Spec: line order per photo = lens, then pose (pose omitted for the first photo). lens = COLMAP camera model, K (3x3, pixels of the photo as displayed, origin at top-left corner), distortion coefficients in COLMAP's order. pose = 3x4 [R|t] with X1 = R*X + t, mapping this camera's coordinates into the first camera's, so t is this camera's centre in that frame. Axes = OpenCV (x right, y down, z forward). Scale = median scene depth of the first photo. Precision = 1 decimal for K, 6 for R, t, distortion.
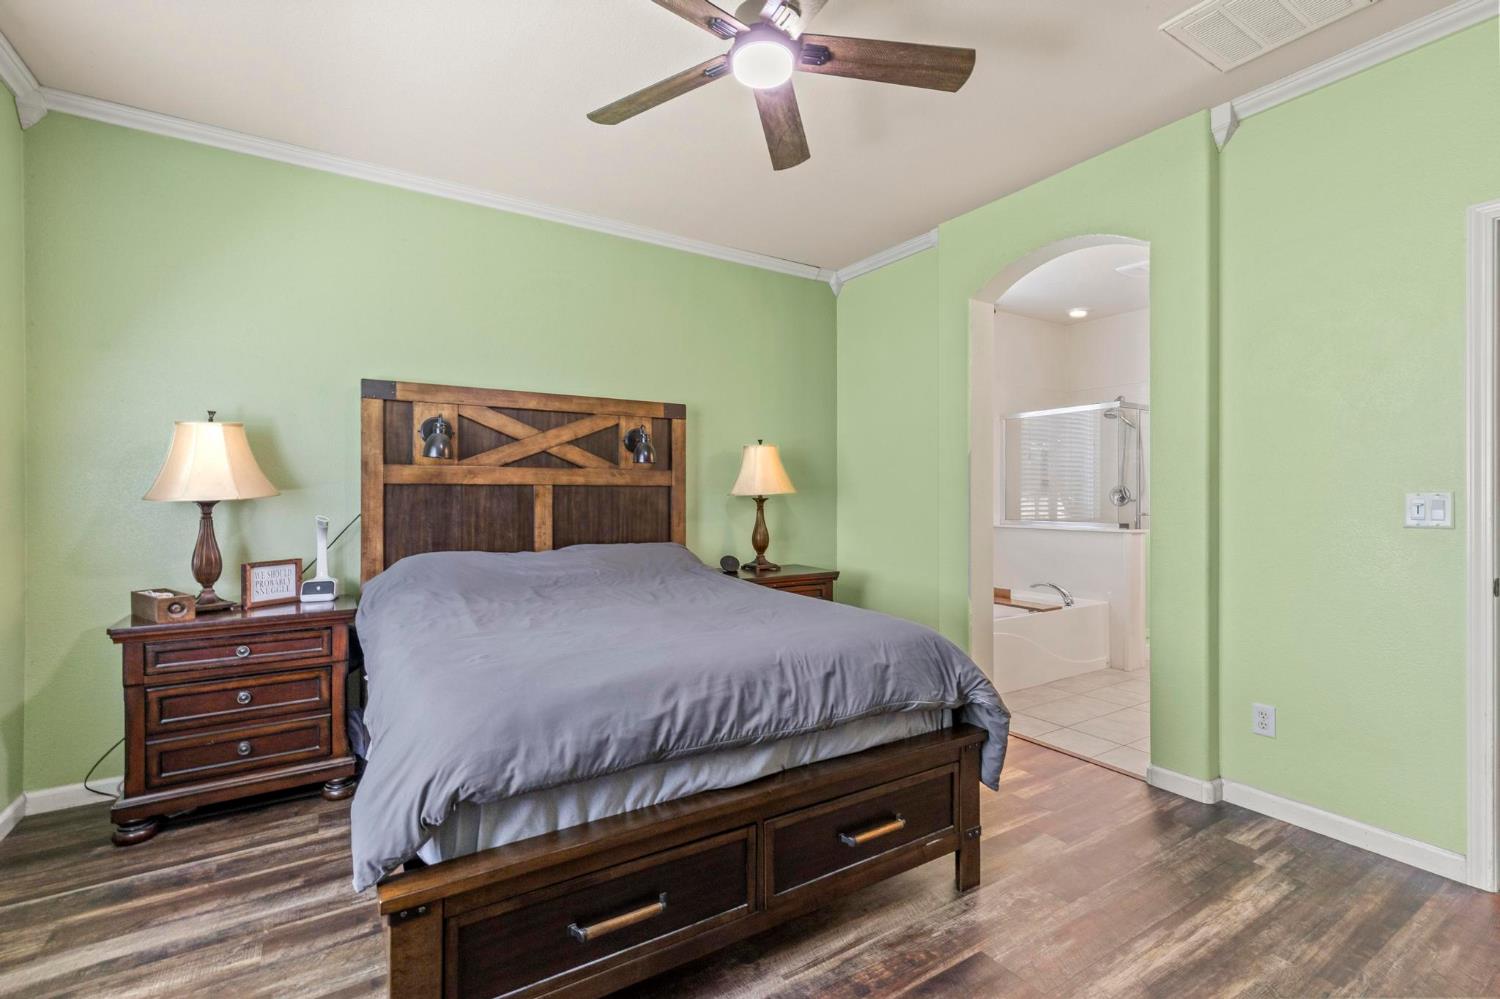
lens RADIAL K [[678.9, 0, 756.4], [0, 678.9, 498.7], [0, 0, 1]] dist [0.000215, 0.000038]
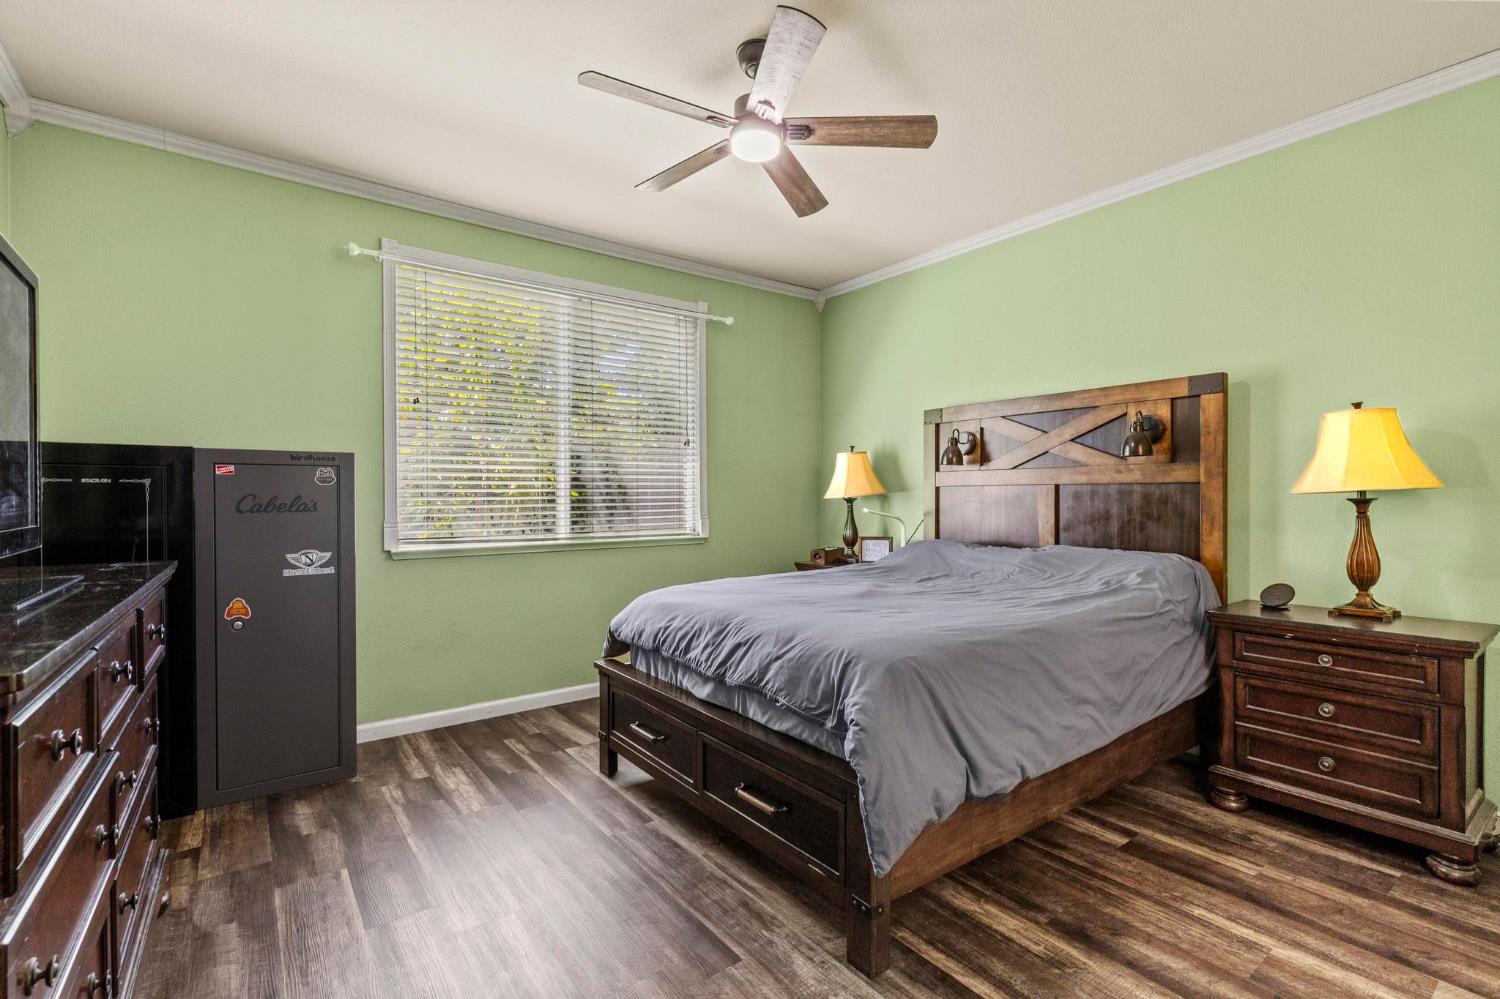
lens RADIAL K [[675.3, 0, 759.6], [0, 675.3, 501.8], [0, 0, 1]] dist [0.008376, 0.000722]
pose [[0.090778, 0.006790, -0.995848, 0.643299], [-0.002203, 0.999976, 0.006617, 0.000043], [0.995869, 0.001593, 0.090790, 0.461515]]
